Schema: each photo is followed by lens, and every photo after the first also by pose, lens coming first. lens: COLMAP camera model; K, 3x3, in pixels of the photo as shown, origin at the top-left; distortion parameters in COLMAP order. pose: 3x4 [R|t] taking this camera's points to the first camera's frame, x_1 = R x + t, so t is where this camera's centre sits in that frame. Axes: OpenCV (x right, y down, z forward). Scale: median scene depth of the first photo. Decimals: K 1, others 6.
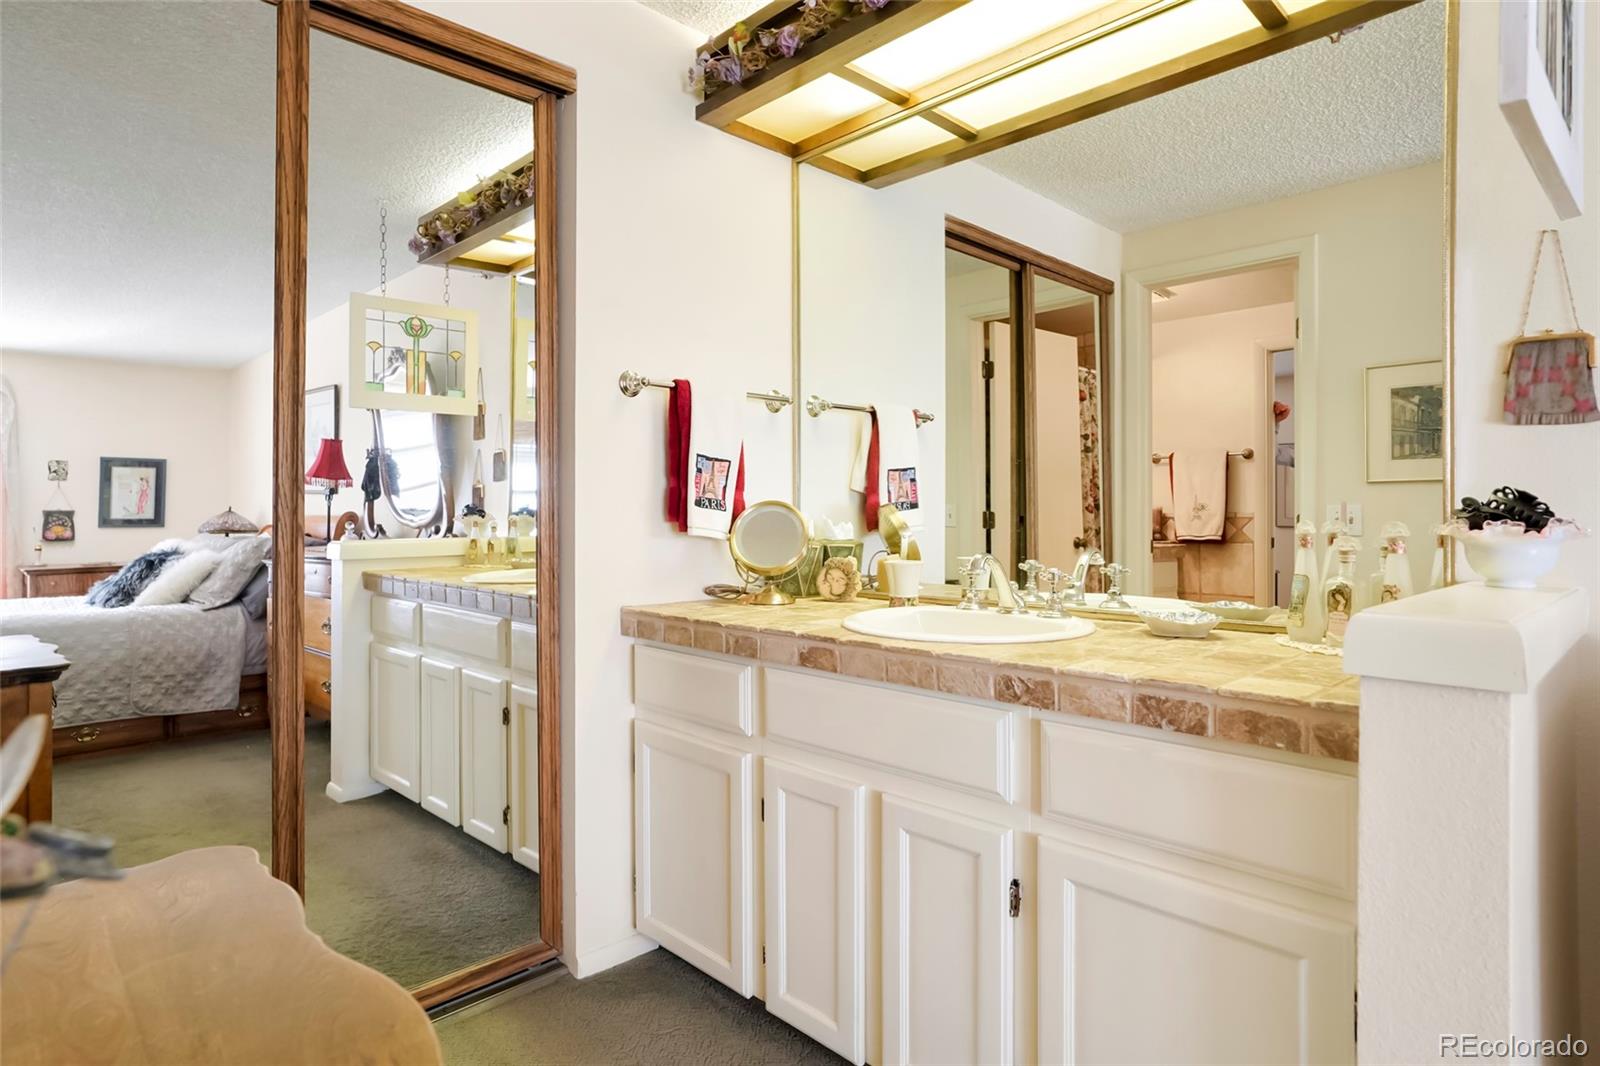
lens RADIAL K [[875.0, 0, 800.0], [0, 875.0, 533.0], [0, 0, 1]] dist [-0.002970, -0.000490]
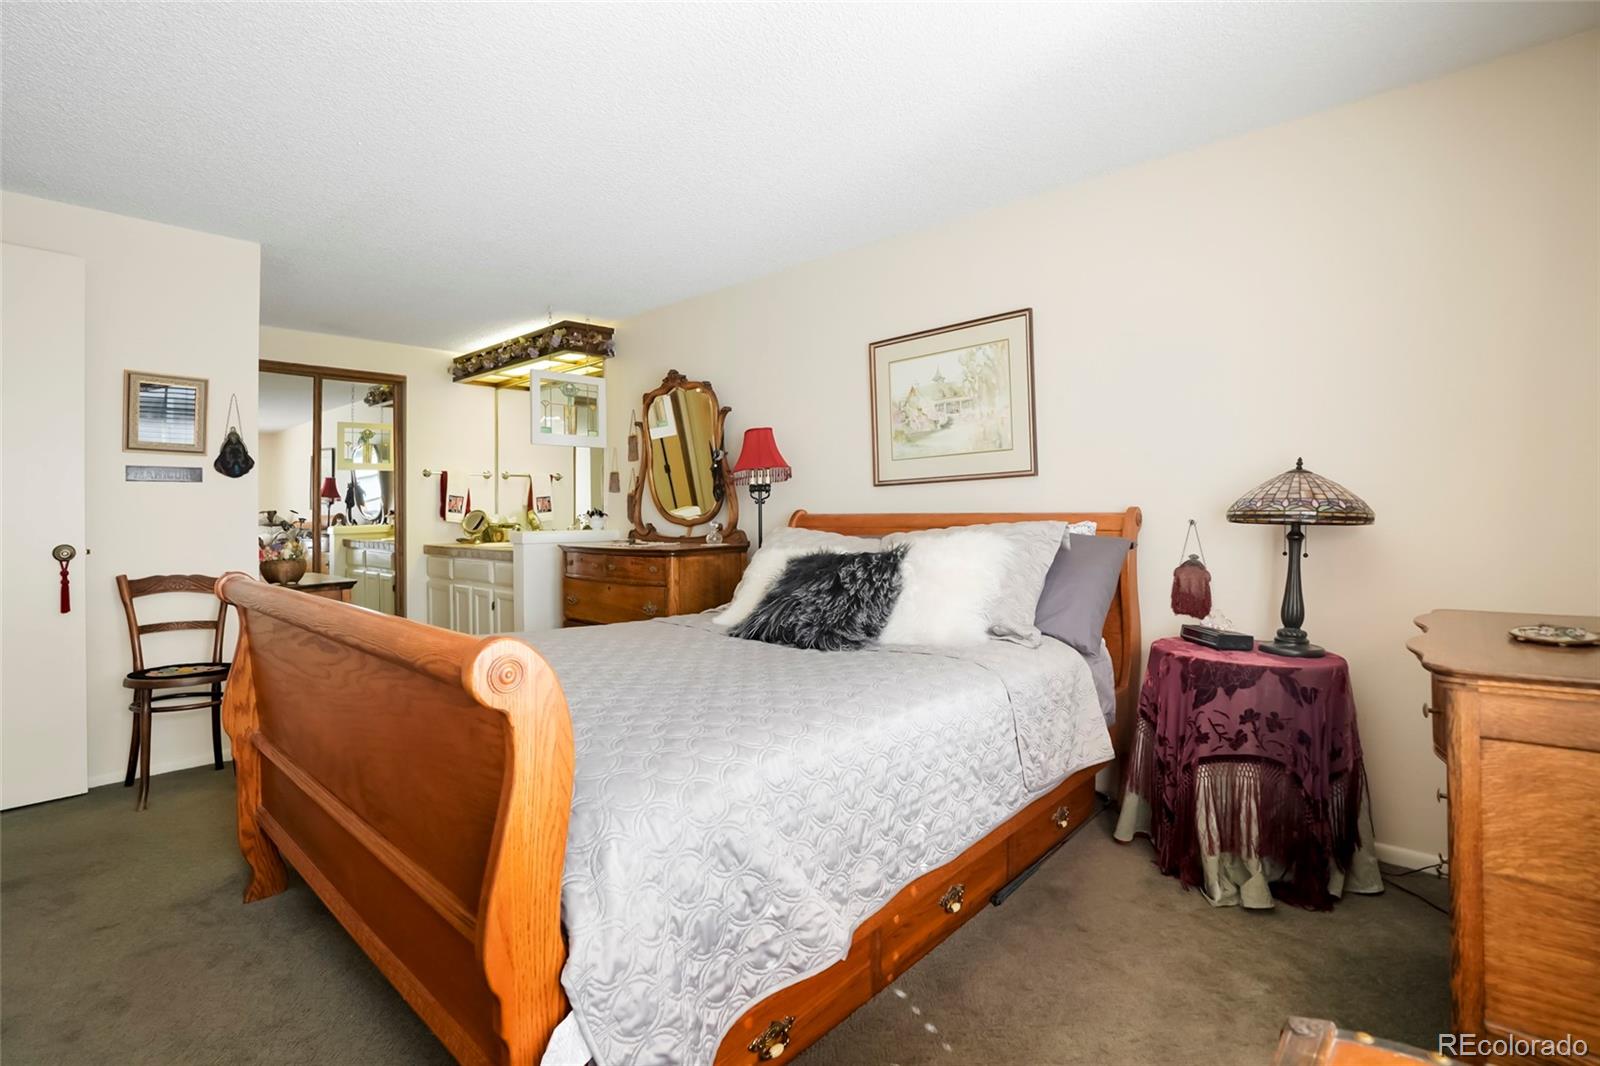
lens RADIAL K [[748.9, 0, 791.0], [0, 748.9, 535.4], [0, 0, 1]] dist [-0.068028, 0.027981]
pose [[0.997686, -0.002799, 0.067936, 0.541658], [0.002193, 0.999957, 0.008990, 0.018544], [-0.067958, -0.008820, 0.997649, -1.003960]]
